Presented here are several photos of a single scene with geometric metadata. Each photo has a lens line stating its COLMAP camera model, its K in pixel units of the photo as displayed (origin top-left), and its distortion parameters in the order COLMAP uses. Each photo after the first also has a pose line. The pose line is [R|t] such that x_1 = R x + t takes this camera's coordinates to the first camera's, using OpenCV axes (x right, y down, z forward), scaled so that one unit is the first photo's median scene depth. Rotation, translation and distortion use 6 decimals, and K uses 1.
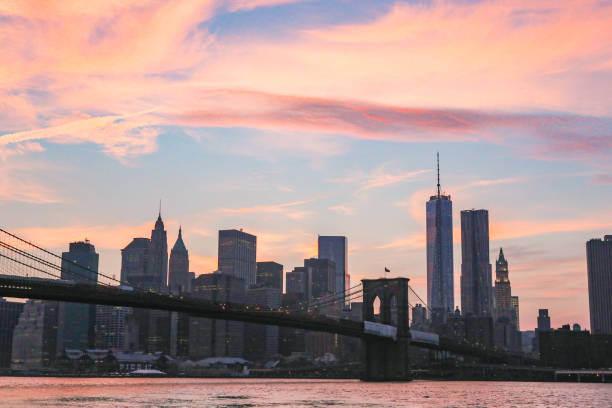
lens RADIAL K [[959.5, 0, 322.7], [0, 959.5, 196.9], [0, 0, 1]] dist [0.005109, 0.000000]
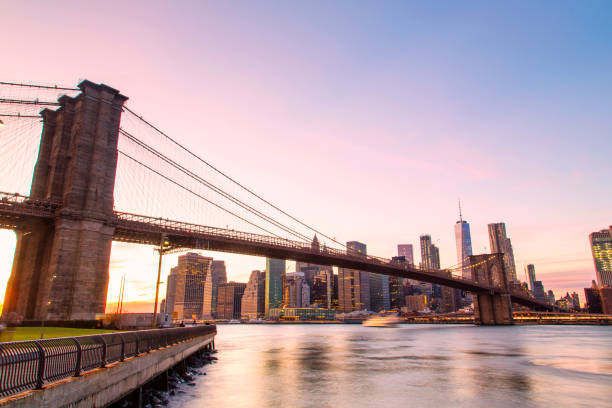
lens RADIAL K [[413.6, 0, 302.9], [0, 413.6, 204.6], [0, 0, 1]] dist [0.035264, 0.000947]
pose [[0.989067, -0.052048, -0.137974, -0.086215], [0.038862, 0.994564, -0.096600, 0.042099], [0.142252, 0.090182, 0.985714, 0.219002]]
